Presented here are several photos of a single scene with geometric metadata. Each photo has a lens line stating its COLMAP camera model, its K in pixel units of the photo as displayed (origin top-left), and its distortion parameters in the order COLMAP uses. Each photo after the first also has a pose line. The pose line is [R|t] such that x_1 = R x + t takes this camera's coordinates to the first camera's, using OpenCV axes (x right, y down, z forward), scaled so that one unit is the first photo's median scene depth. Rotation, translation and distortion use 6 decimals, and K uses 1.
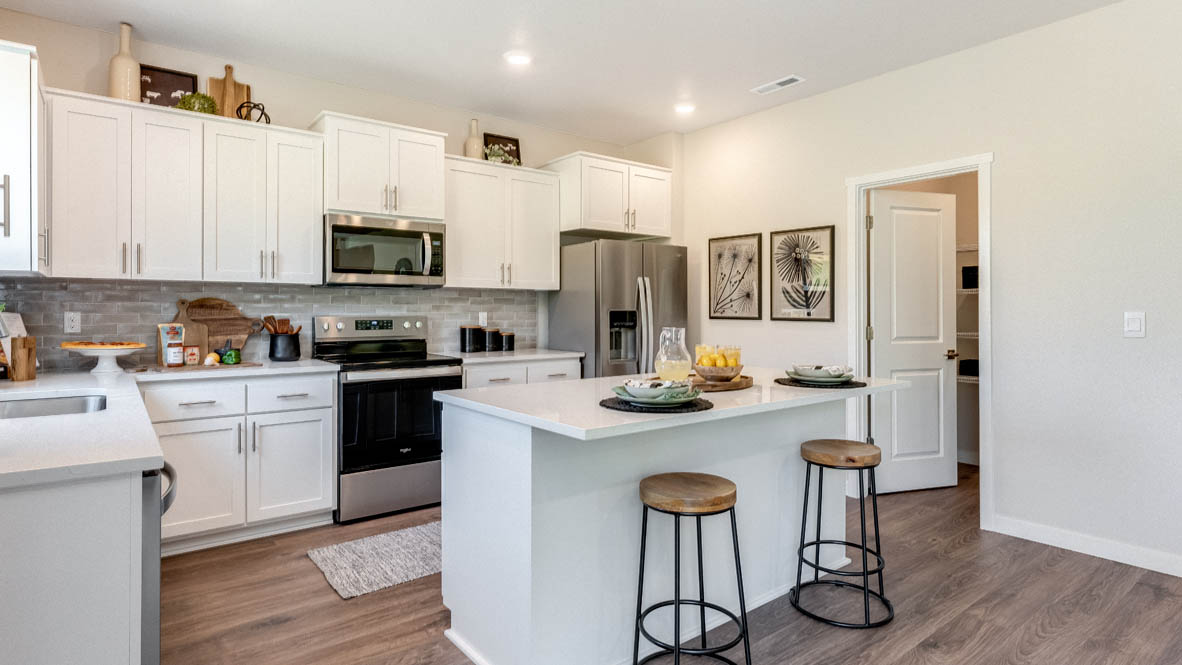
lens RADIAL K [[624.0, 0, 591.3], [0, 624.0, 310.3], [0, 0, 1]] dist [-0.000601, -0.000220]
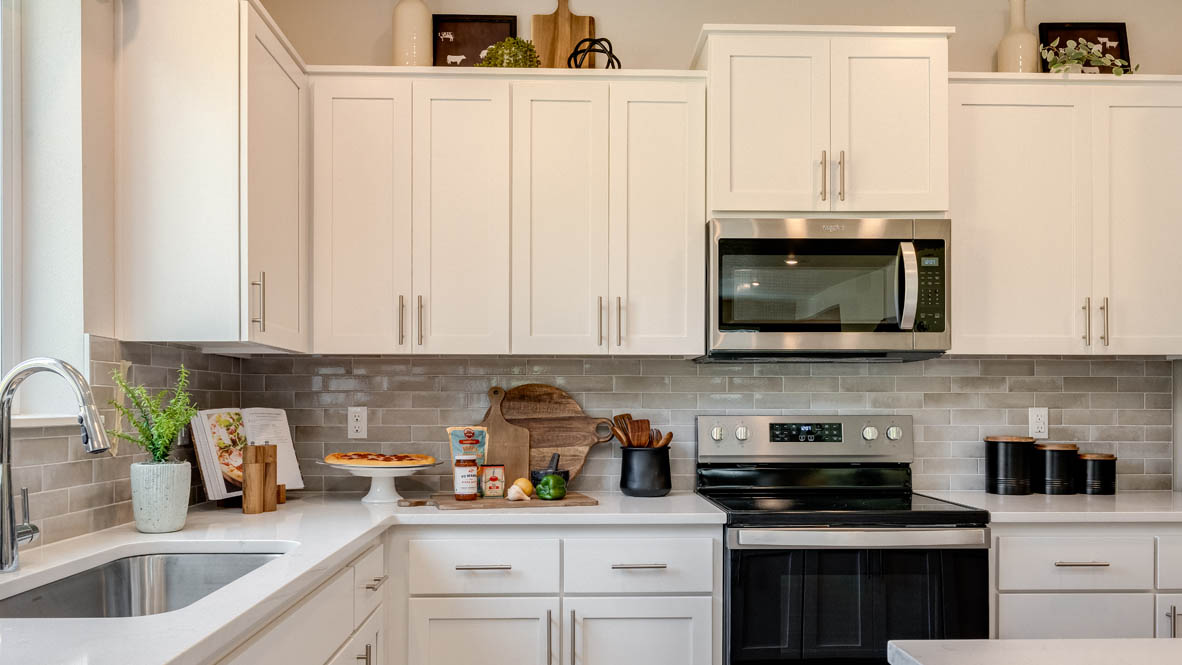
lens RADIAL K [[889.6, 0, 586.2], [0, 889.6, 404.5], [0, 0, 1]] dist [0.001304, -0.002628]
pose [[0.804562, -0.000543, -0.593869, -0.063093], [0.000683, 1.000000, 0.000011, 0.000332], [0.593869, -0.000415, 0.804562, 0.332704]]
